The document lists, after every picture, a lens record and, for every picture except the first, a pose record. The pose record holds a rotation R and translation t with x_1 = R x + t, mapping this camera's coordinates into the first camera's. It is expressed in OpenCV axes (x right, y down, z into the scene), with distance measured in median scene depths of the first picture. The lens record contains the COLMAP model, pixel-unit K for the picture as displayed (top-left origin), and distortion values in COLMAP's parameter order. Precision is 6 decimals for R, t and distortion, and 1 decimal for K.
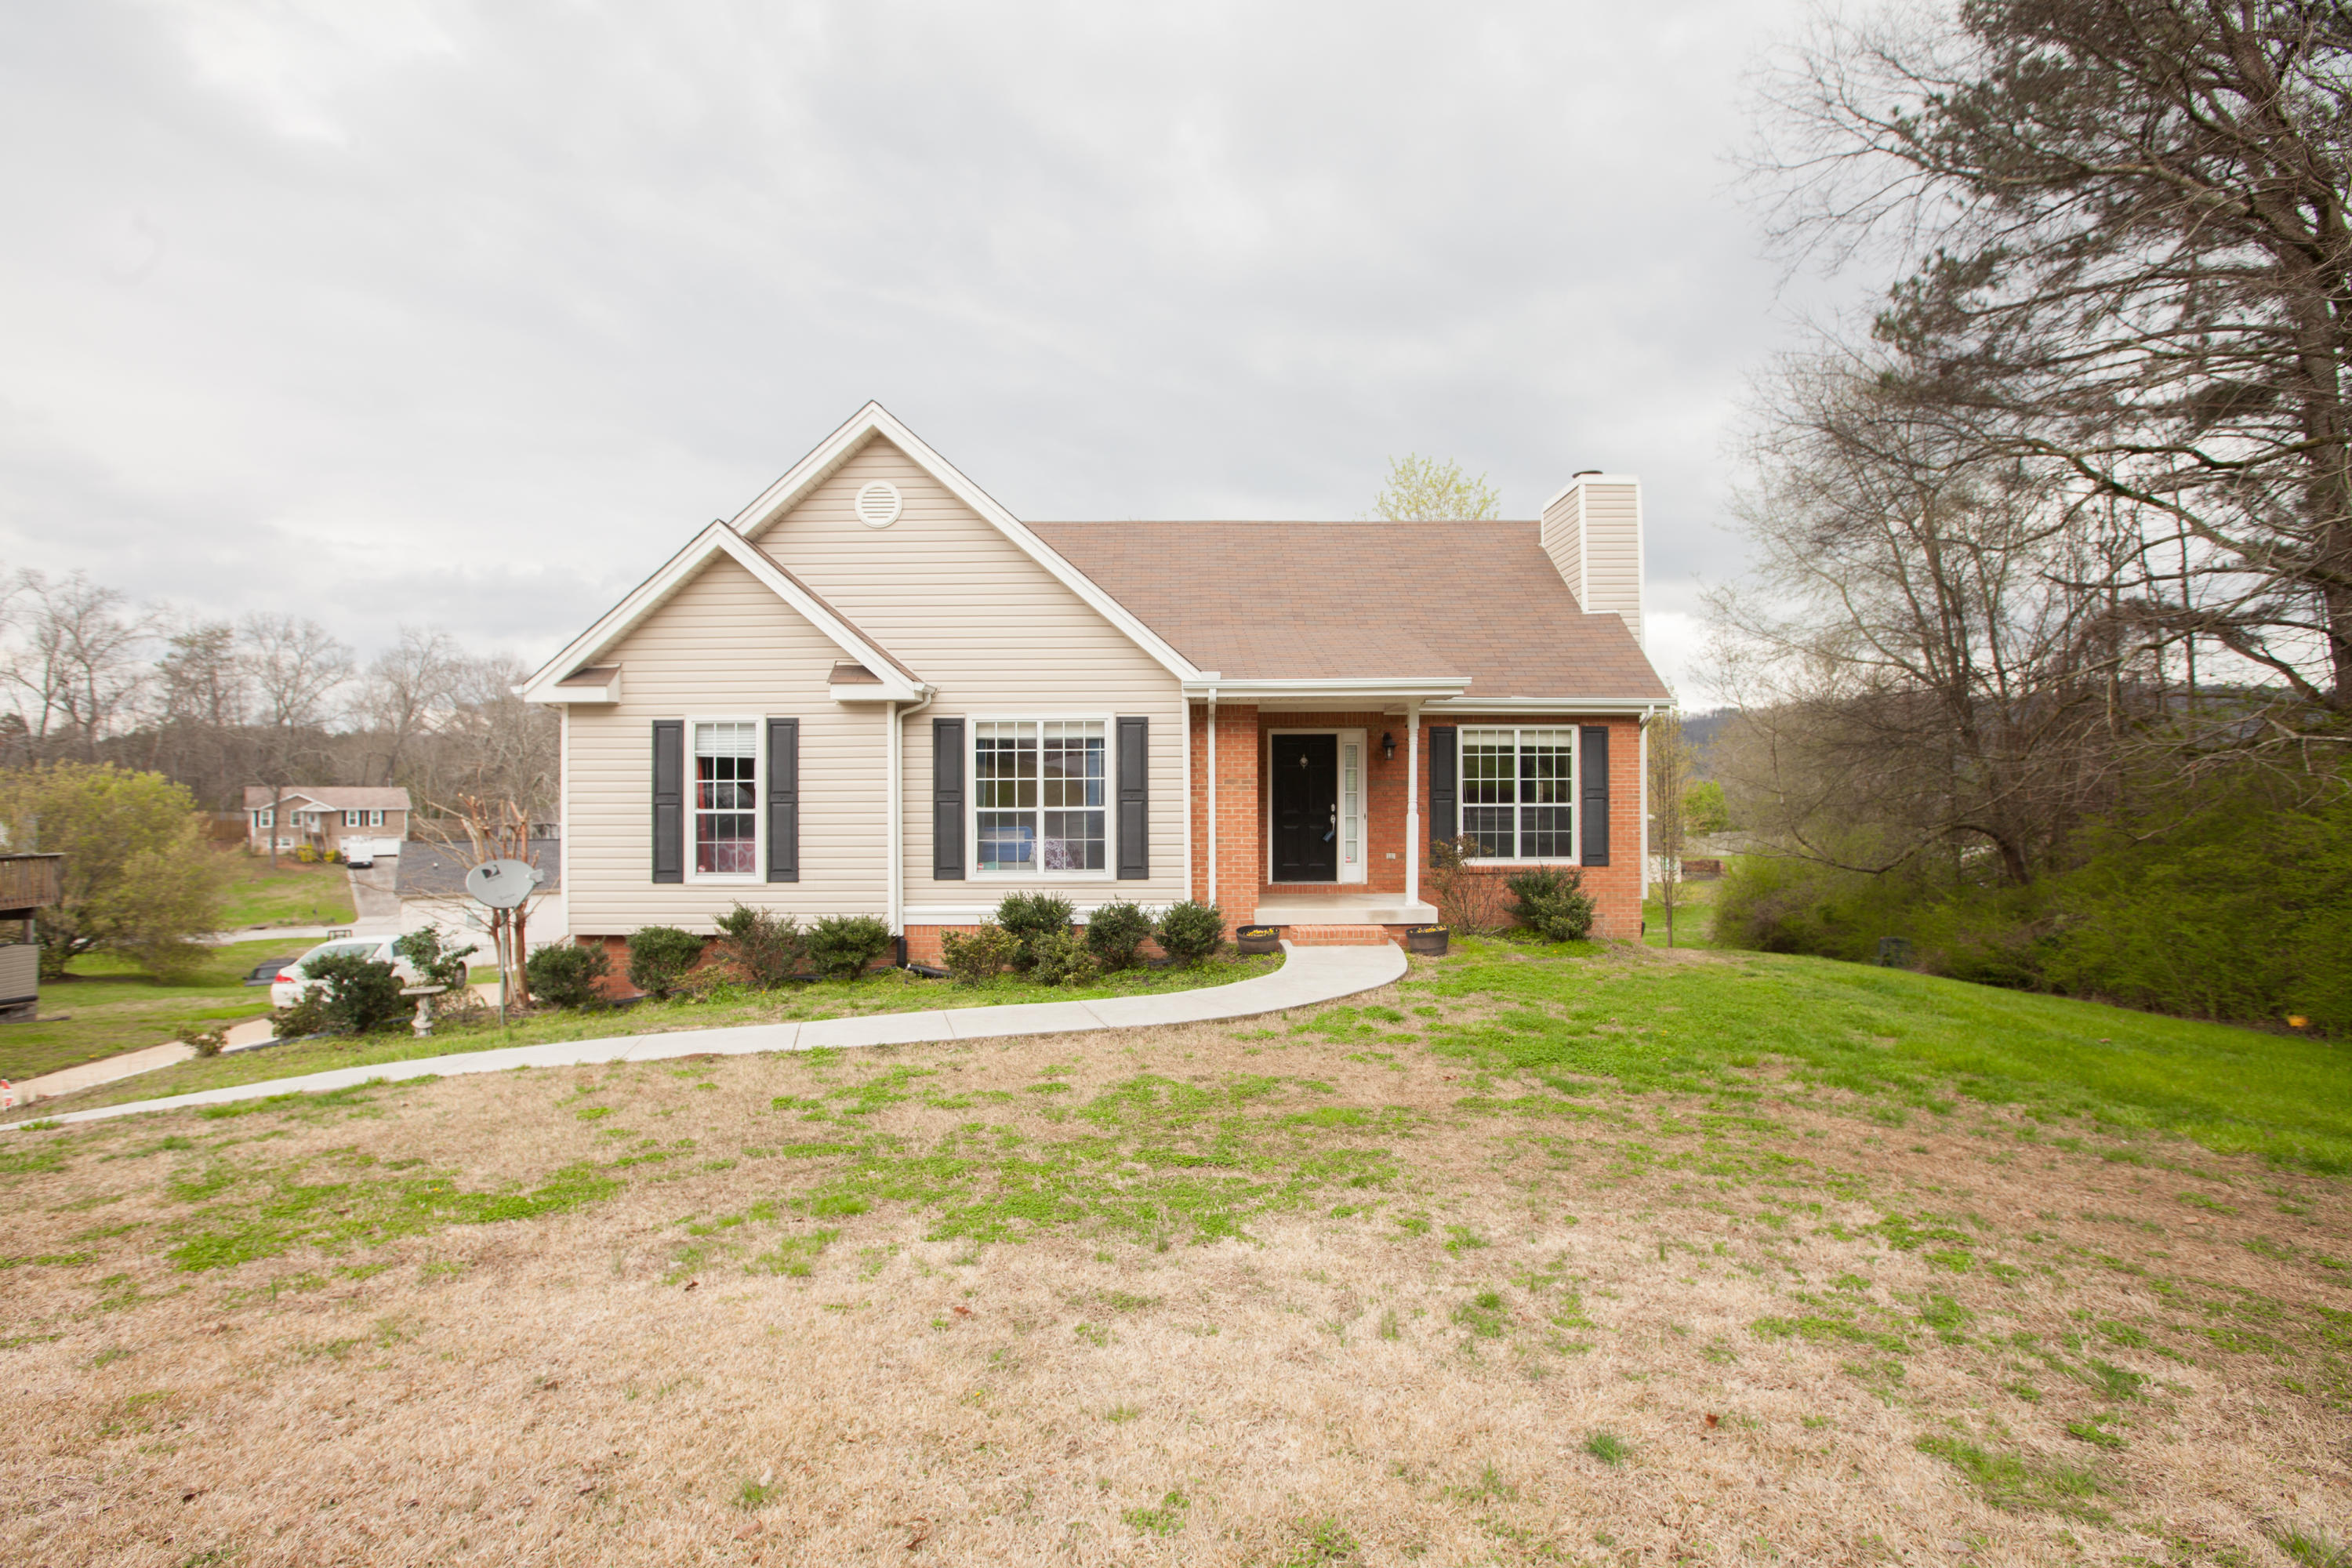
lens RADIAL K [[1048.2, 0, 1165.7], [0, 1048.2, 791.4], [0, 0, 1]] dist [-0.057418, 0.016955]
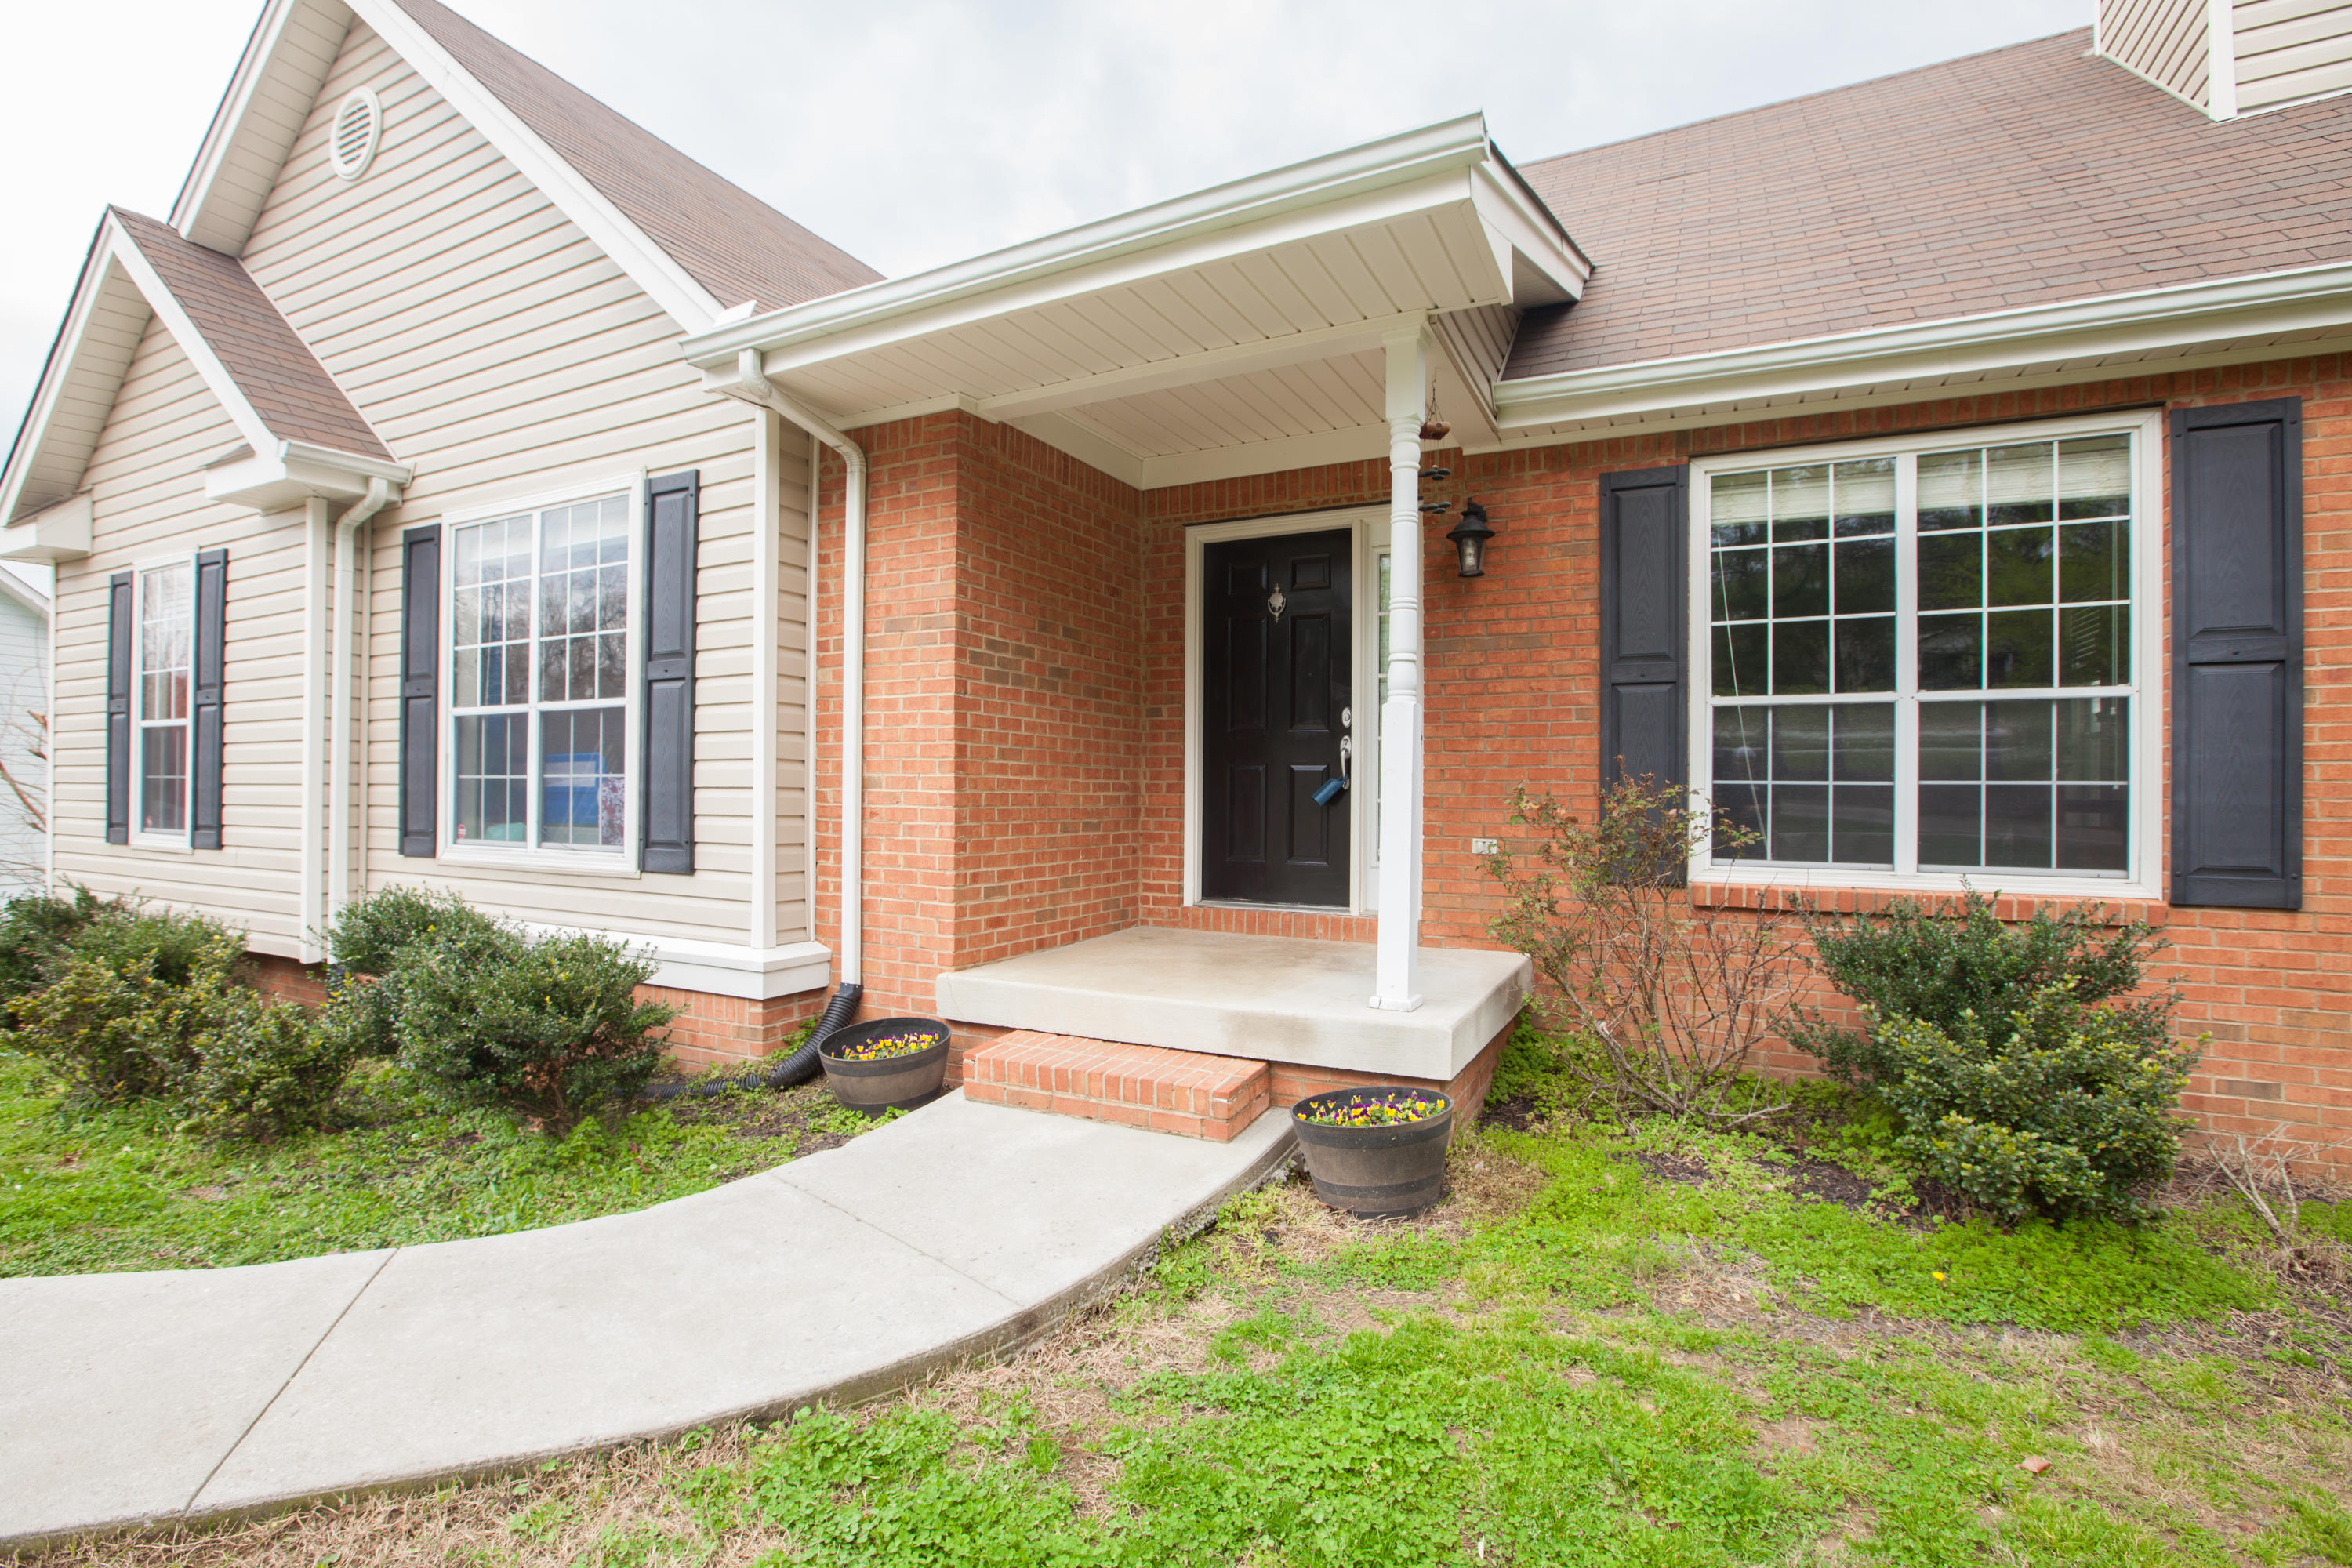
lens RADIAL K [[1061.2, 0, 1176.0], [0, 1061.2, 784.0], [0, 0, 1]] dist [-0.043032, 0.011387]
pose [[0.893487, 0.006735, -0.449039, 0.326770], [-0.009175, 0.999953, -0.003257, 0.048509], [0.448996, 0.007030, 0.893506, 0.724197]]
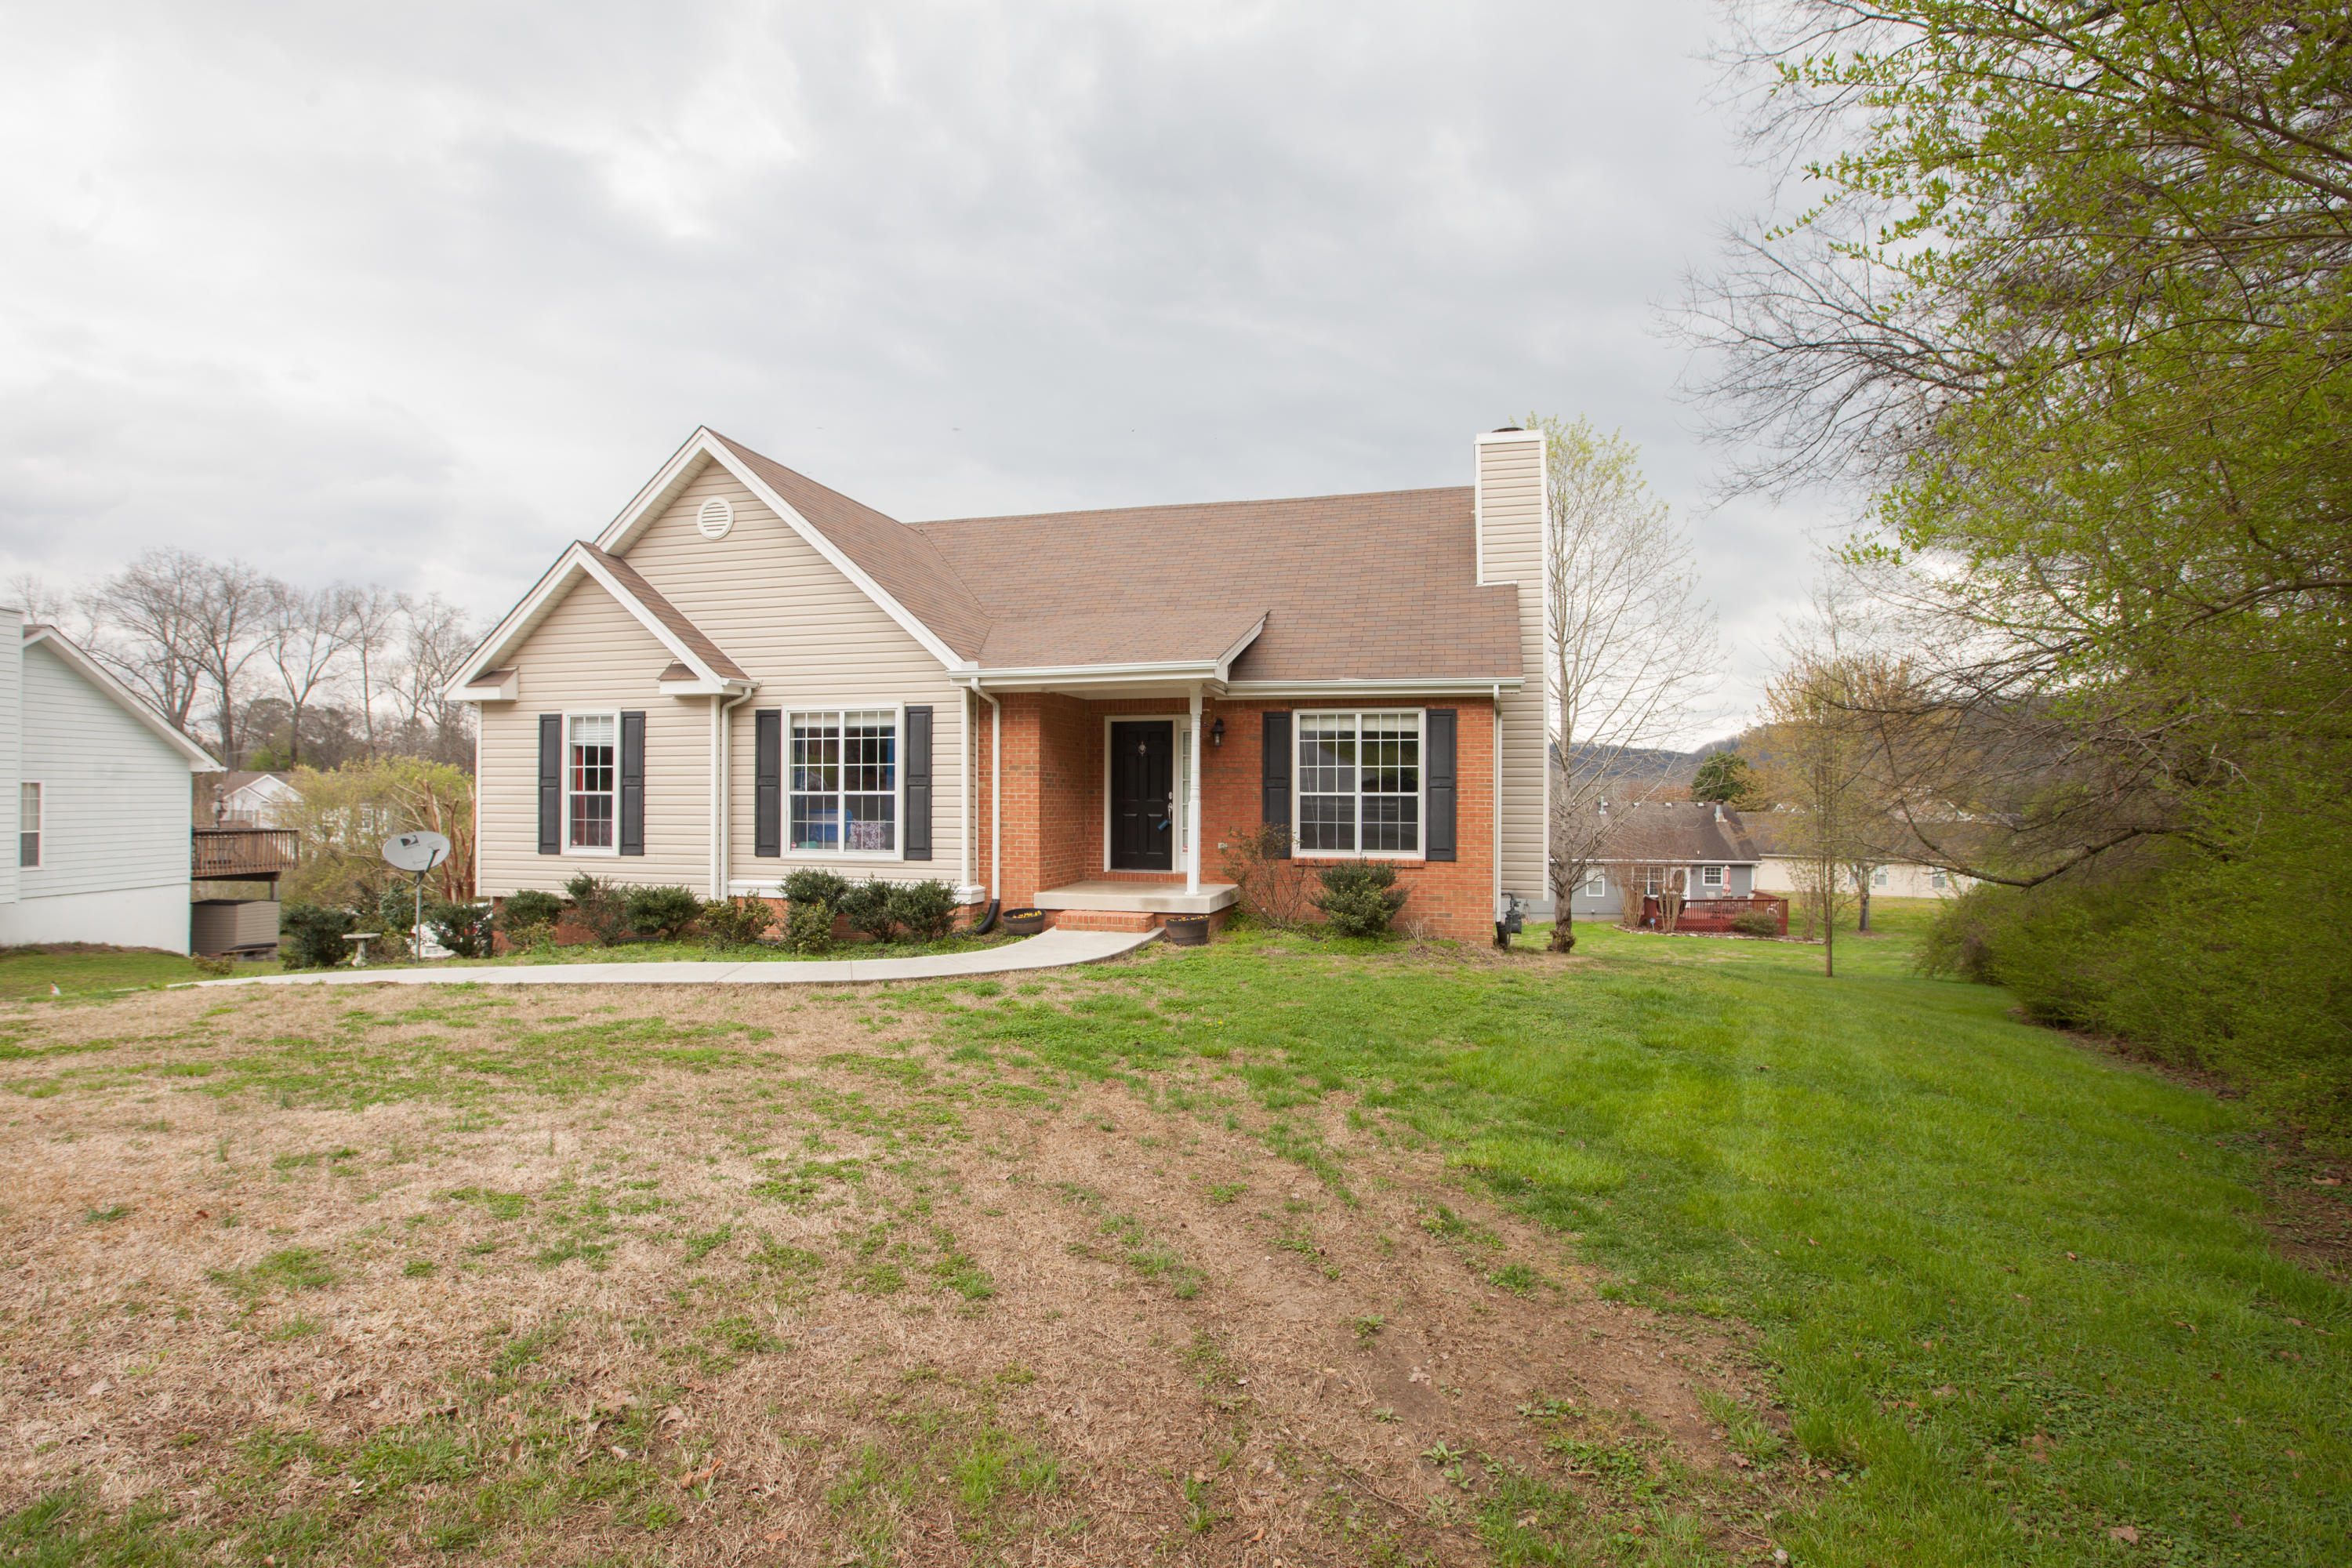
lens RADIAL K [[1116.8, 0, 1176.0], [0, 1116.8, 784.0], [0, 0, 1]] dist [-0.046392, 0.000116]
pose [[0.966132, 0.004586, -0.258007, 0.507325], [-0.005606, 0.999979, -0.003220, 0.009305], [0.257986, 0.004557, 0.966138, -0.015347]]
